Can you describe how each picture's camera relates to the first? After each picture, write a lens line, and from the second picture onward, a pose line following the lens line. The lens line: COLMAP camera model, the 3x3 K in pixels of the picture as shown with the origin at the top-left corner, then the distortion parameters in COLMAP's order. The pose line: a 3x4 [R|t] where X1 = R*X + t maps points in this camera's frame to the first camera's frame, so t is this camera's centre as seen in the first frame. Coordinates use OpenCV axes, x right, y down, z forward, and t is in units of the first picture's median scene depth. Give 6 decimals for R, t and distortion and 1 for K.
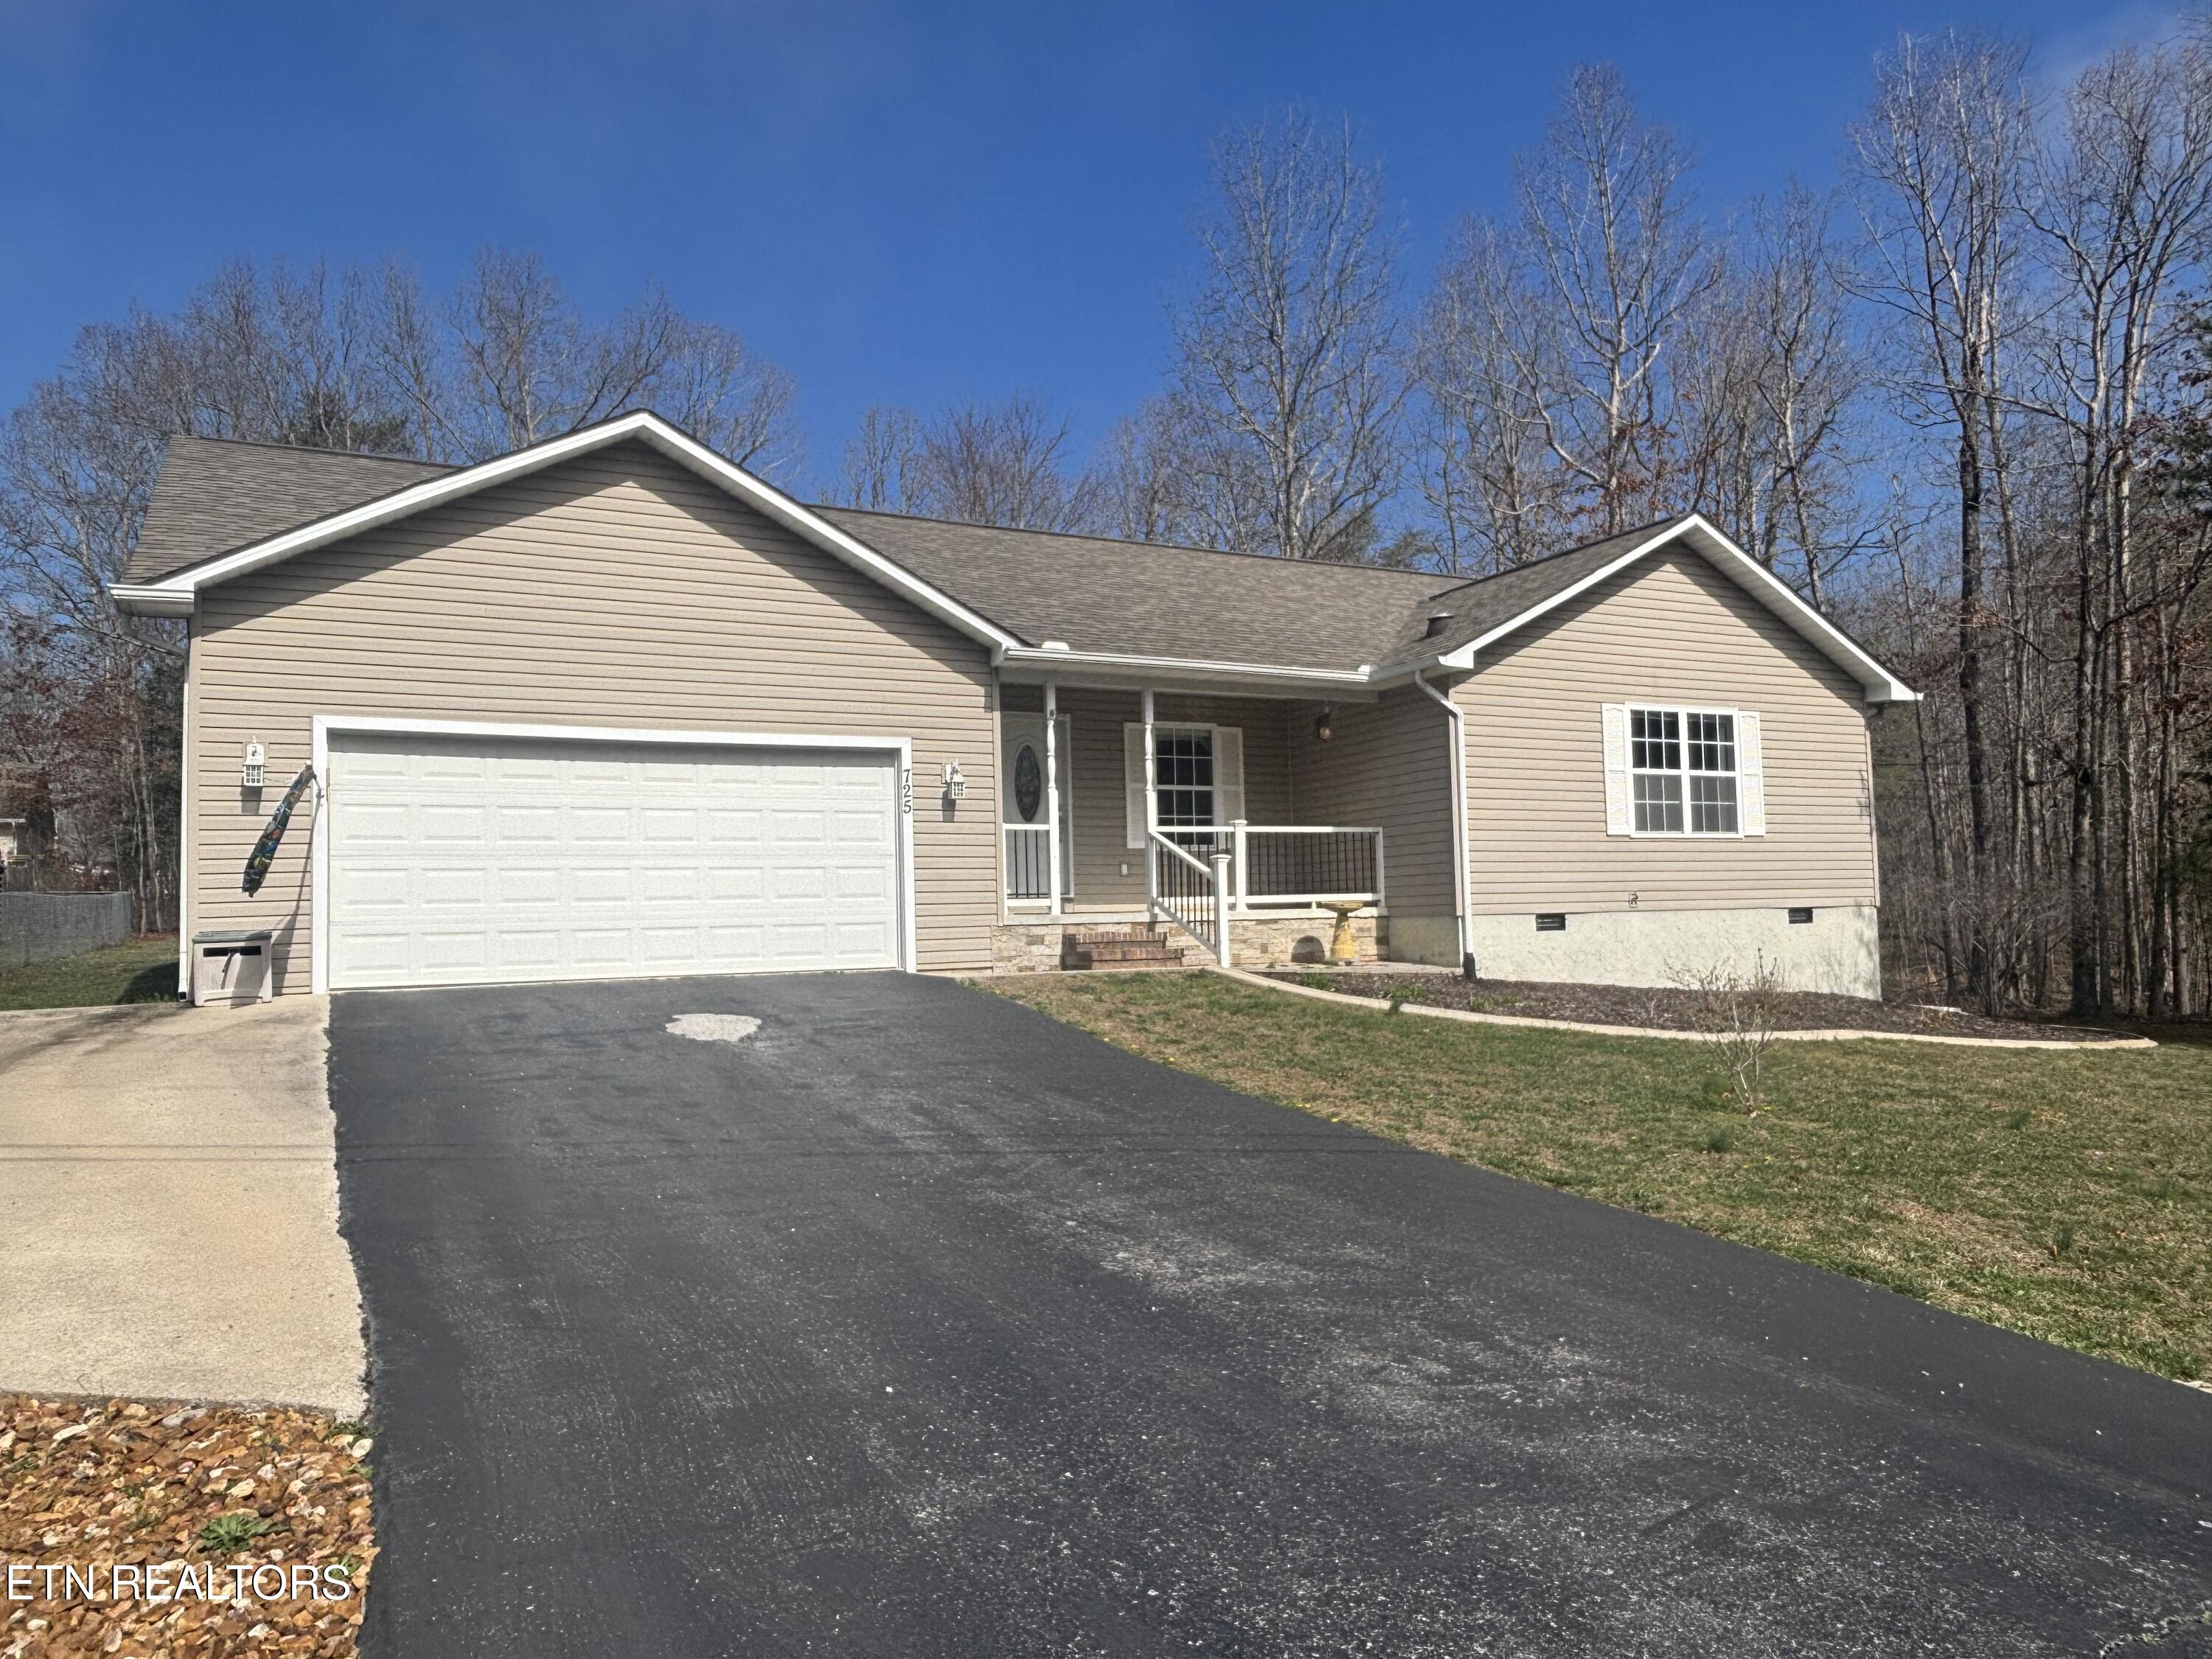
lens RADIAL K [[1560.6, 0, 1109.6], [0, 1560.6, 832.9], [0, 0, 1]] dist [0.020544, -0.000932]
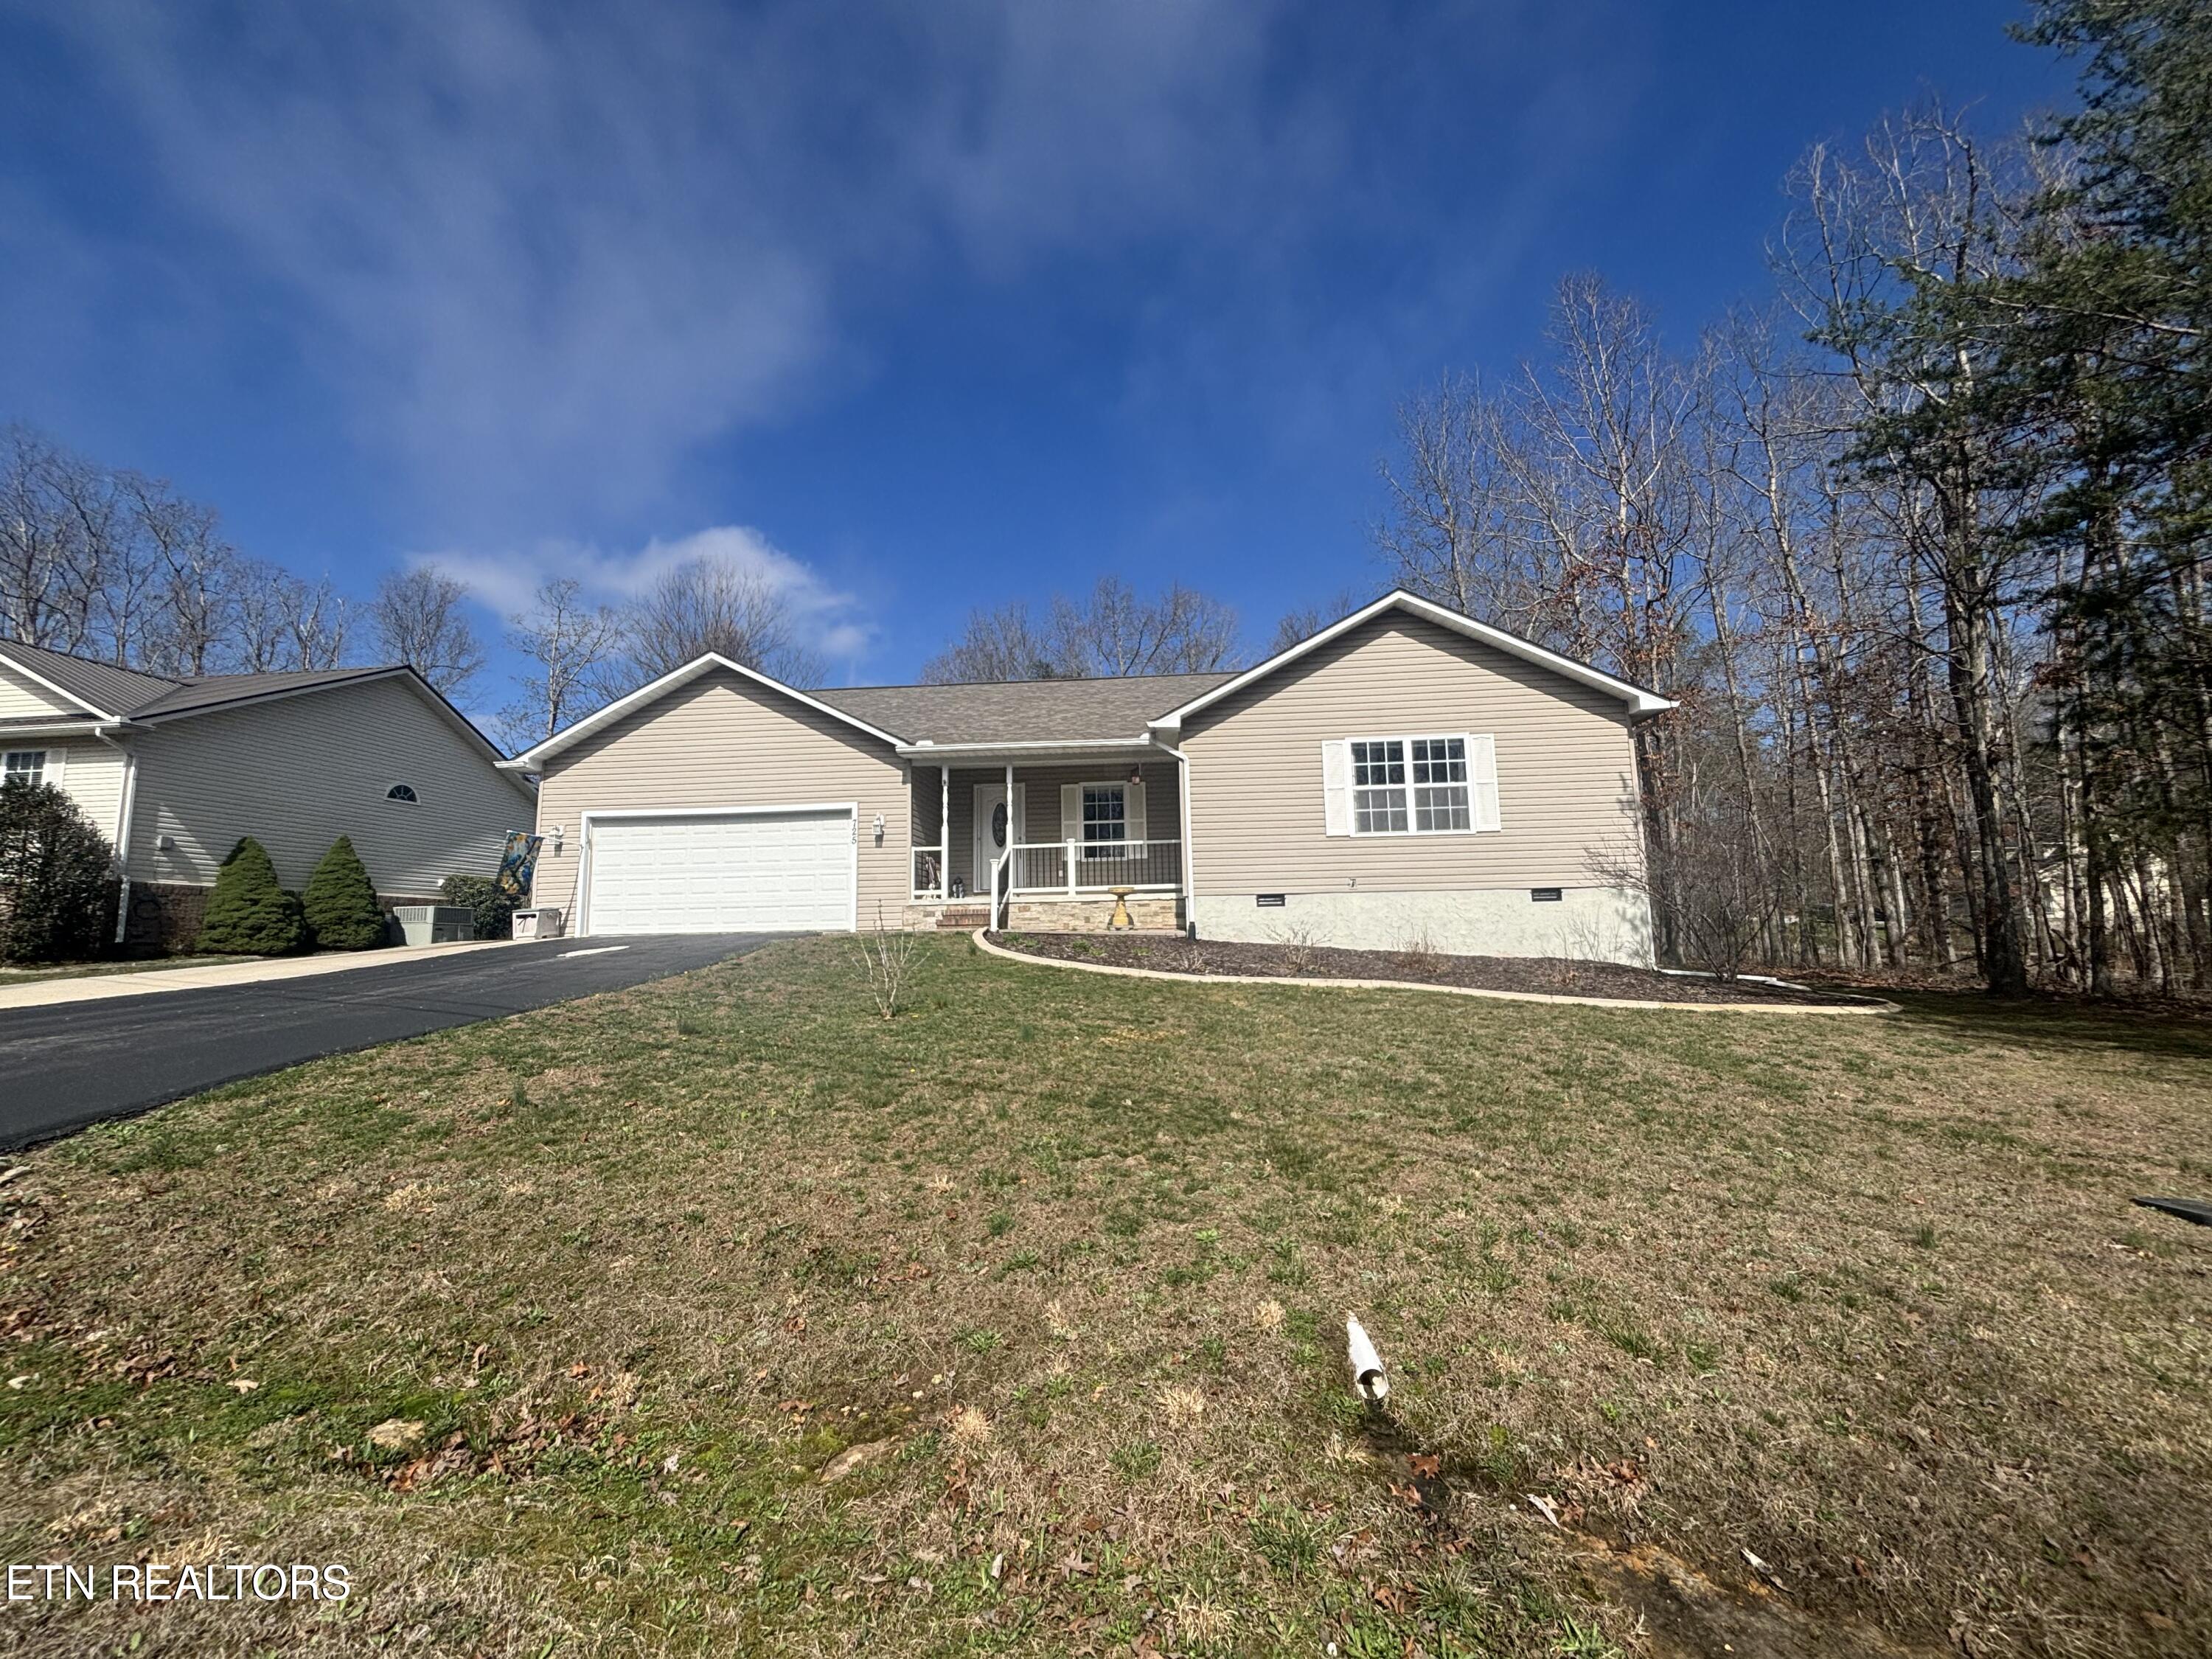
lens RADIAL K [[891.2, 0, 1109.0], [0, 891.2, 823.2], [0, 0, 1]] dist [0.020007, -0.000166]
pose [[0.838429, -0.063113, -0.541344, 0.583339], [0.030955, 0.997184, -0.068314, 0.037362], [0.544131, 0.040520, 0.838021, 0.246969]]
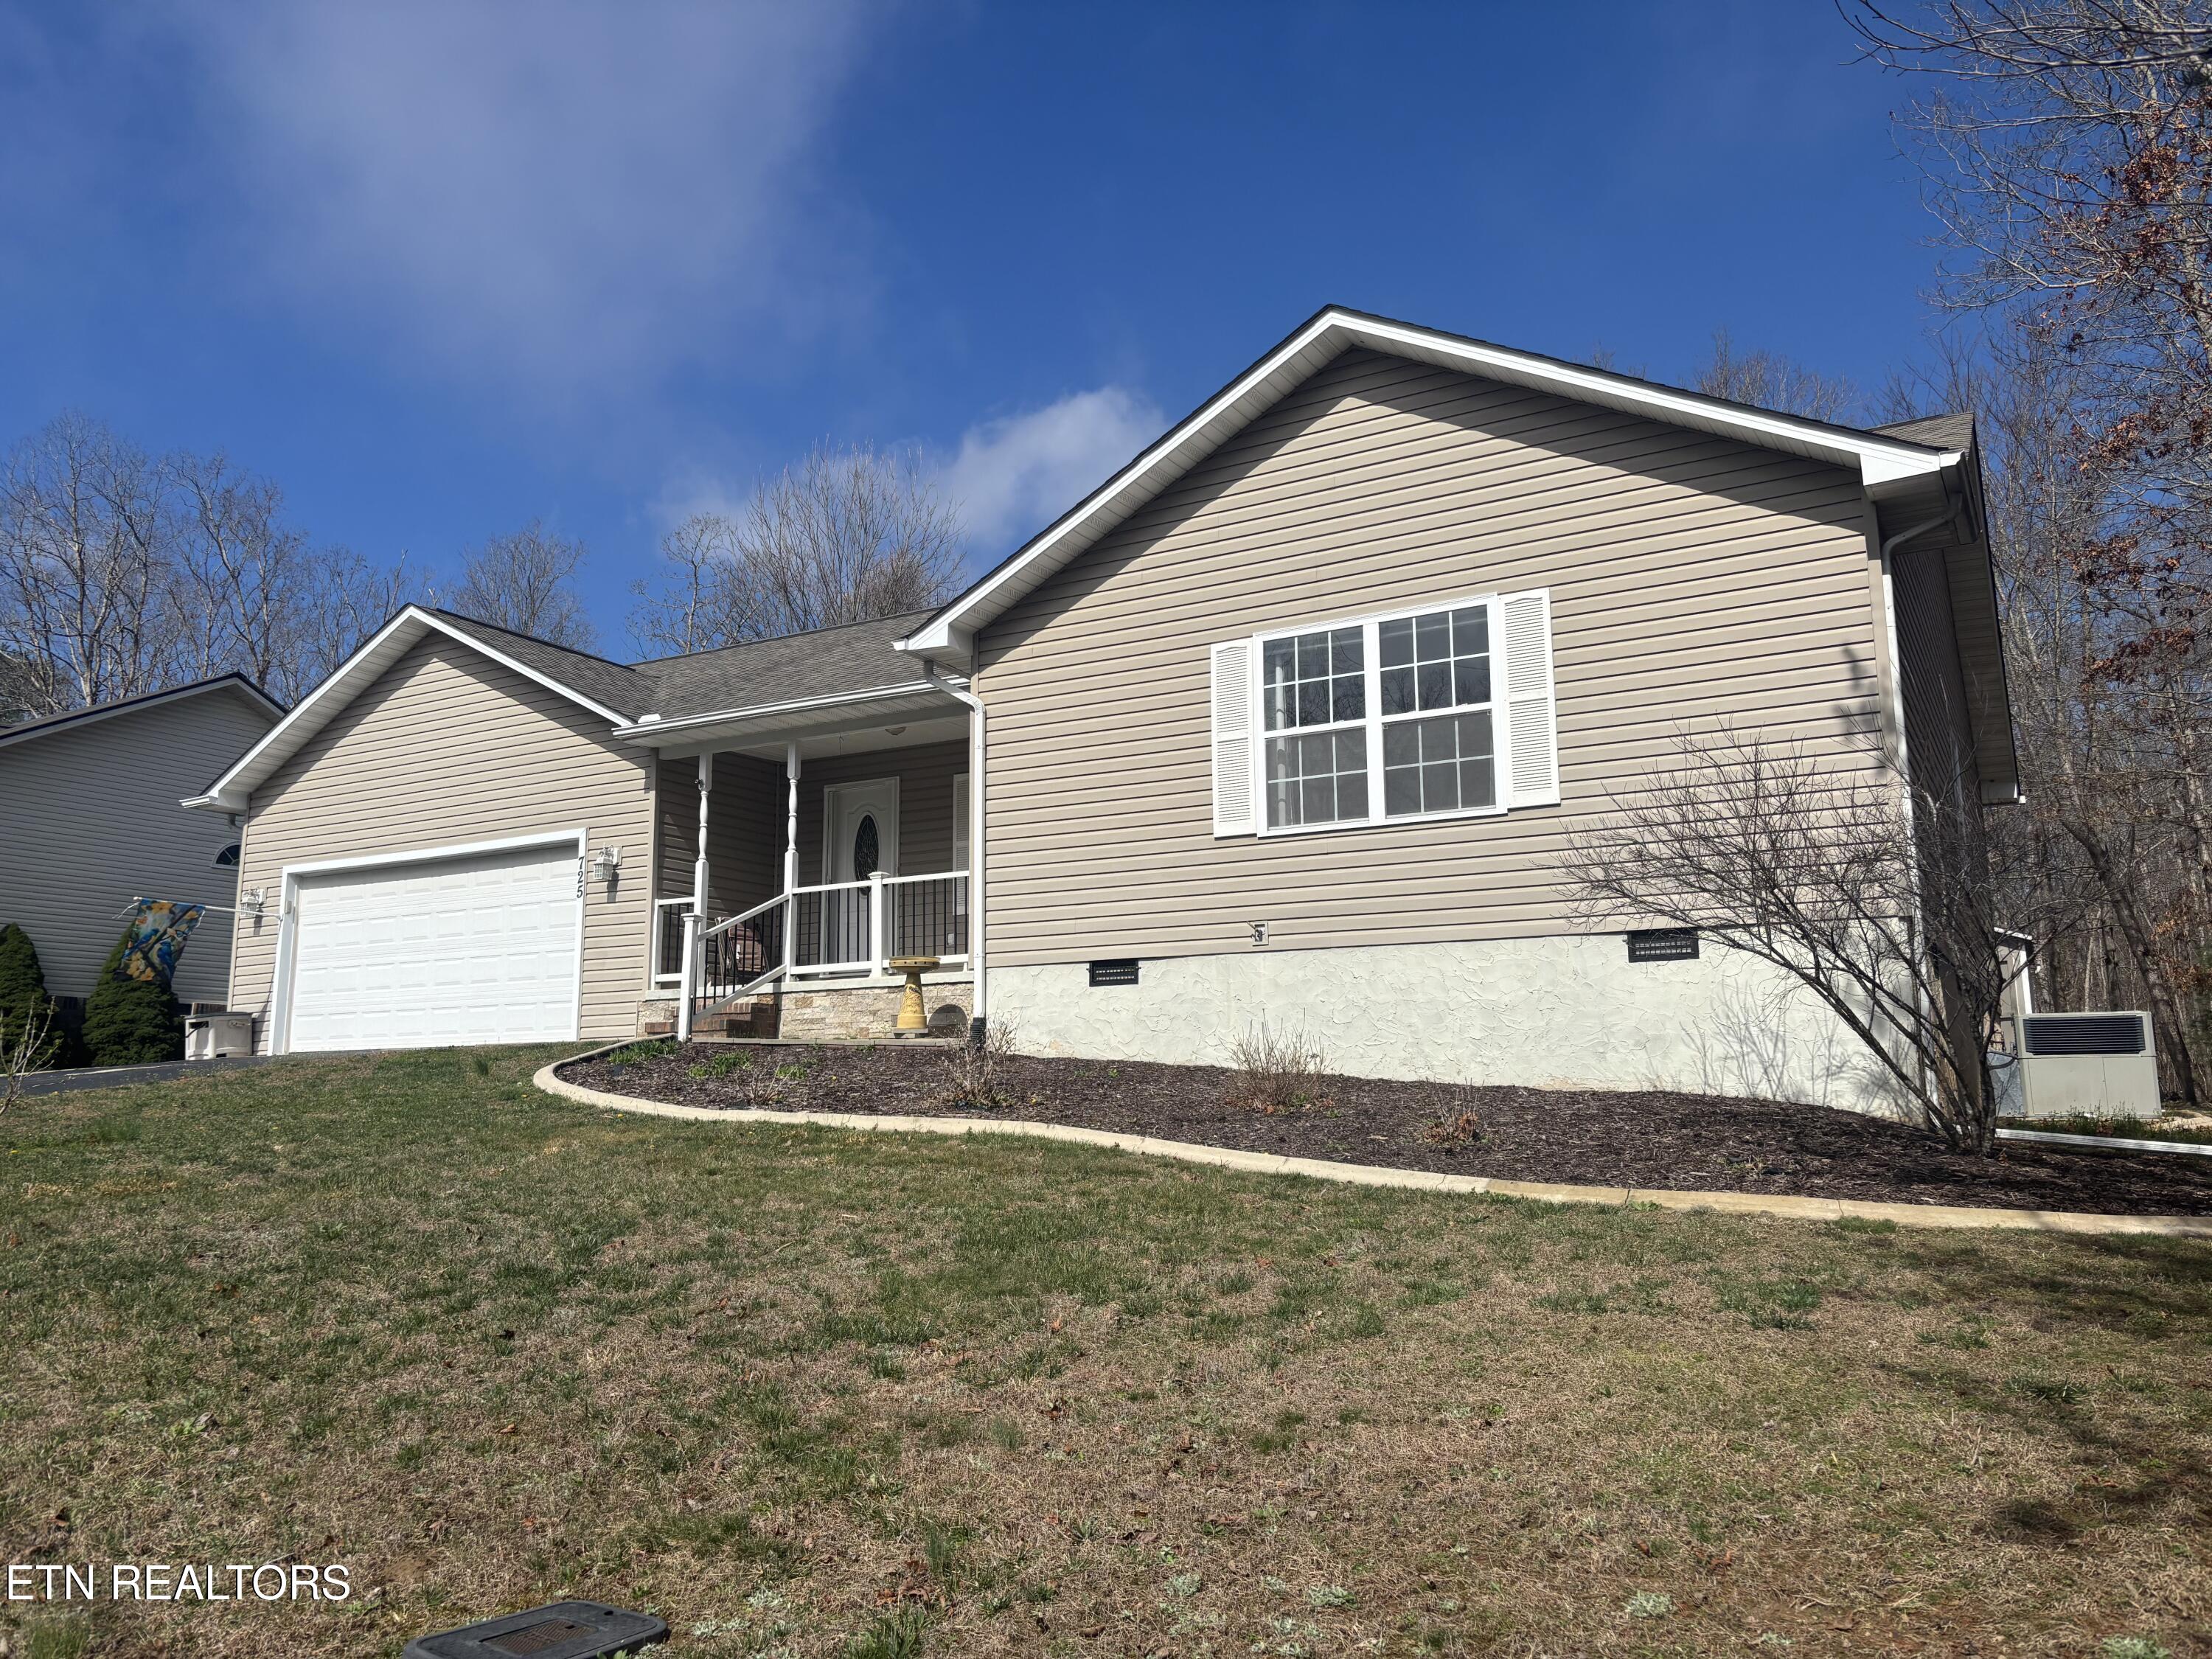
lens RADIAL K [[1686.1, 0, 1089.4], [0, 1686.1, 832.7], [0, 0, 1]] dist [0.044923, -0.005713]
pose [[0.521119, -0.119105, -0.845132, 0.897538], [0.042783, 0.992615, -0.113510, 0.077936], [0.852411, 0.022995, 0.522366, 0.586279]]
